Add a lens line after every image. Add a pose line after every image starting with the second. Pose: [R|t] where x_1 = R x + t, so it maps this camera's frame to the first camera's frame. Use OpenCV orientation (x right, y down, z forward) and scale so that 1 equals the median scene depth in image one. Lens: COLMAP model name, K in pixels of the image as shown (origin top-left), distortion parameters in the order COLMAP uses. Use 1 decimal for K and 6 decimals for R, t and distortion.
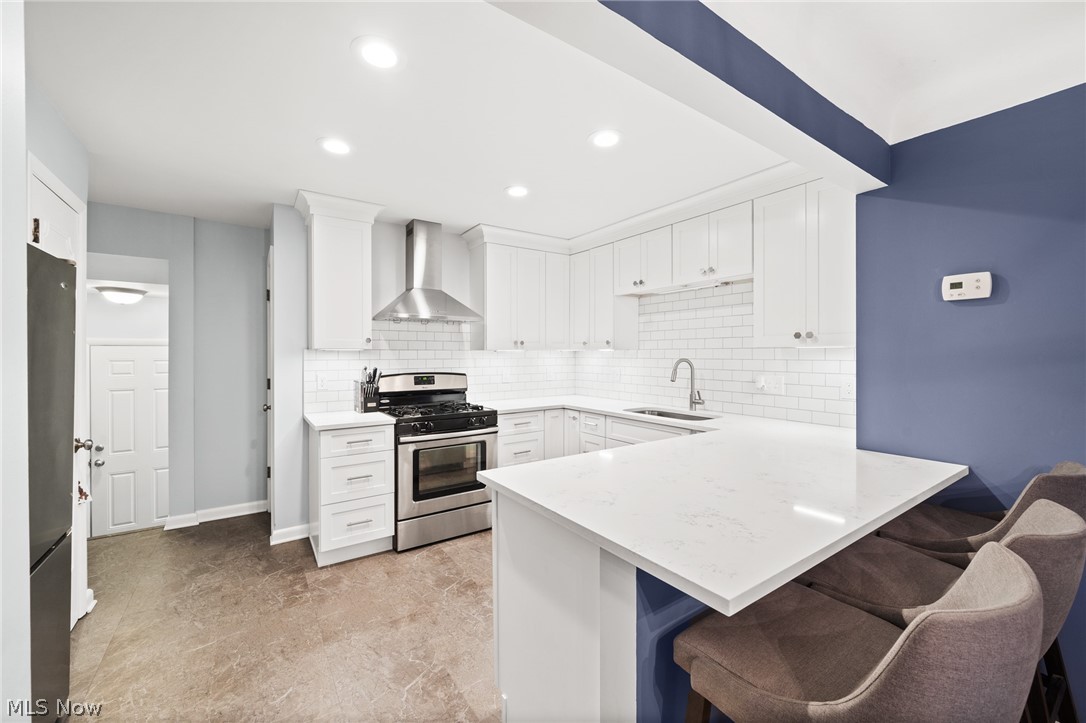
lens RADIAL K [[442.8, 0, 544.1], [0, 442.8, 356.0], [0, 0, 1]] dist [-0.001302, -0.000051]
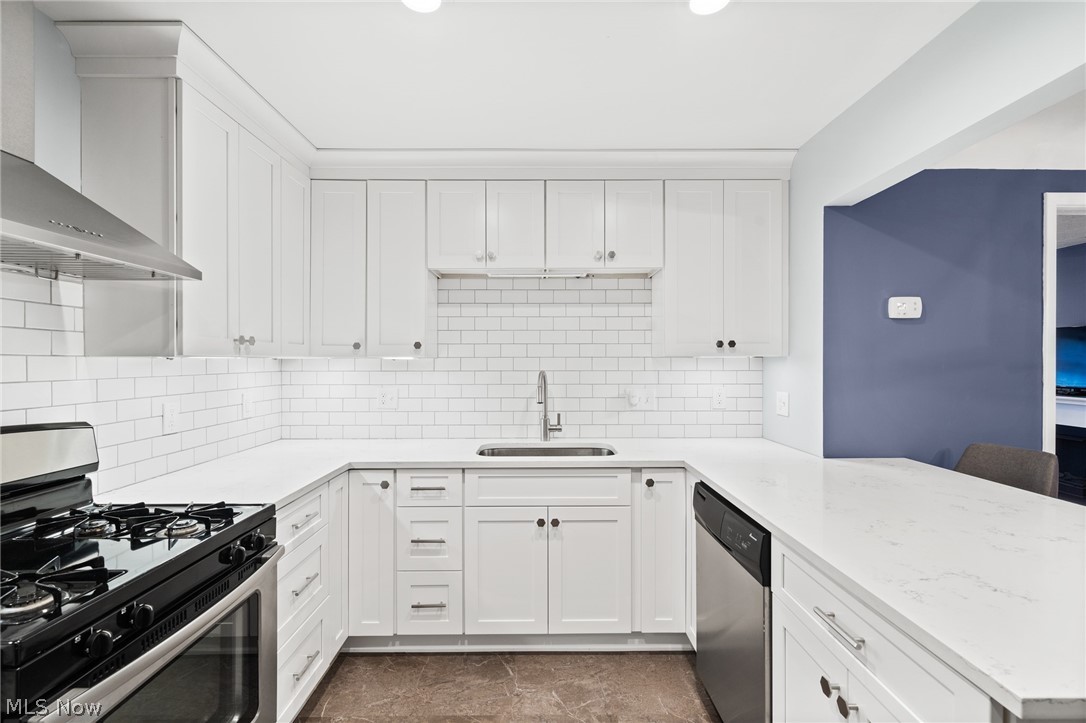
lens RADIAL K [[491.3, 0, 546.0], [0, 491.3, 364.0], [0, 0, 1]] dist [0.004293, 0.000475]
pose [[0.549099, -0.004038, 0.835747, -0.348250], [0.005643, 0.999983, 0.001125, -0.006006], [-0.835738, 0.004098, 0.549113, 0.547819]]
